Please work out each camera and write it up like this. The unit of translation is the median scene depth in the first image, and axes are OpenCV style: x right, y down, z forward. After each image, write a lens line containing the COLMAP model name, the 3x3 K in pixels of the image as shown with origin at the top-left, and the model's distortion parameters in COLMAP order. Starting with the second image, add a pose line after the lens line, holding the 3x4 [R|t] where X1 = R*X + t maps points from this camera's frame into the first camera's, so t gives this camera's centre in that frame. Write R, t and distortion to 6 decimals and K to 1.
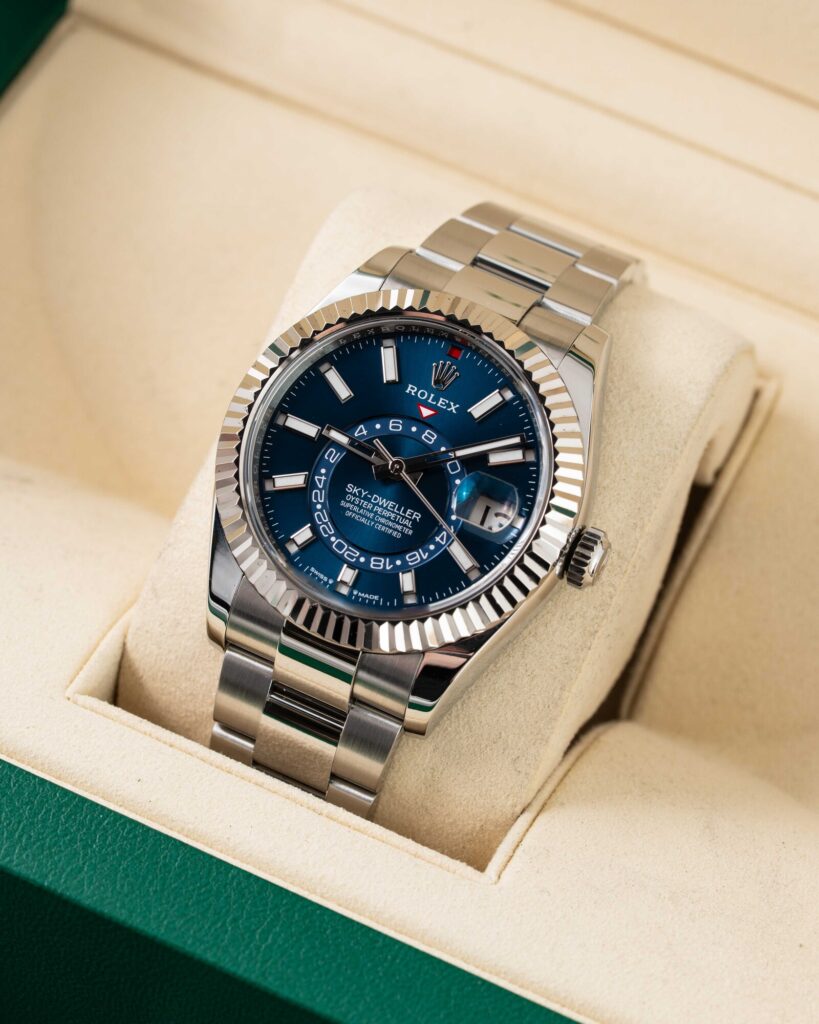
lens RADIAL K [[5504.1, 0, 408.3], [0, 5504.1, 512.5], [0, 0, 1]] dist [0.009486, 0.000000]
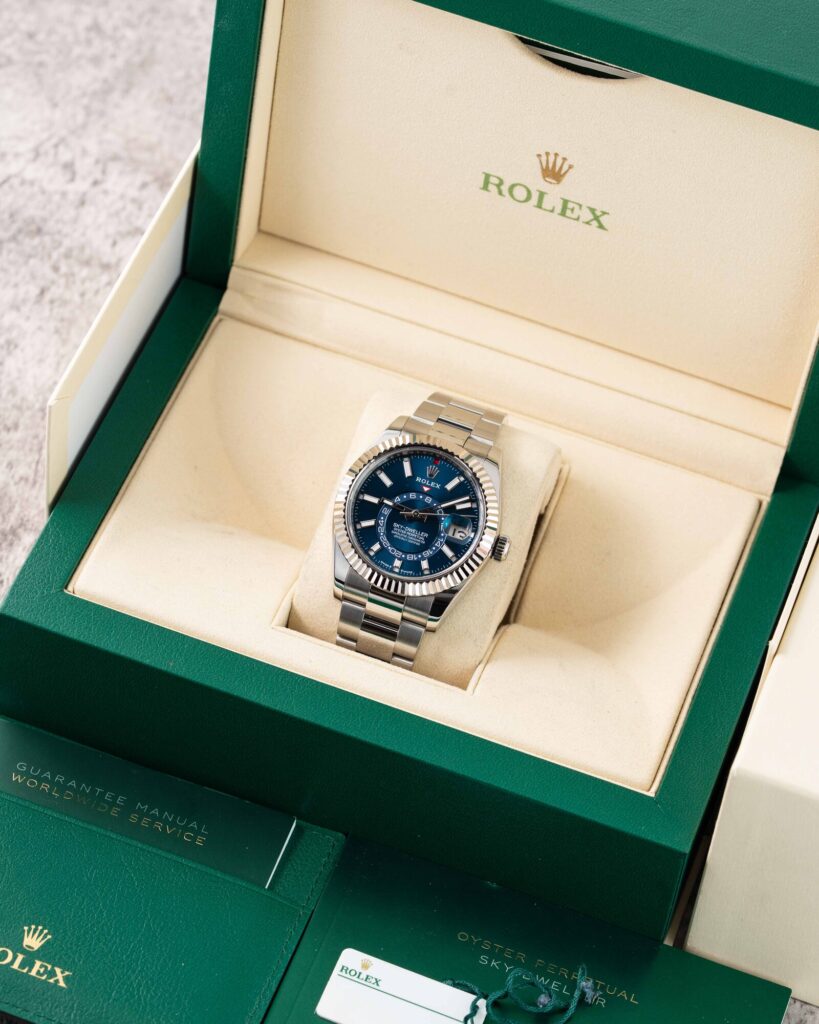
lens RADIAL K [[5504.1, 0, 410.0], [0, 5504.1, 511.7], [0, 0, 1]] dist [0.009486, 0.000000]
pose [[0.992142, -0.068860, 0.104463, -0.238322], [0.070272, 0.997479, -0.009897, 0.012823], [-0.103518, 0.017160, 0.994480, -1.234416]]
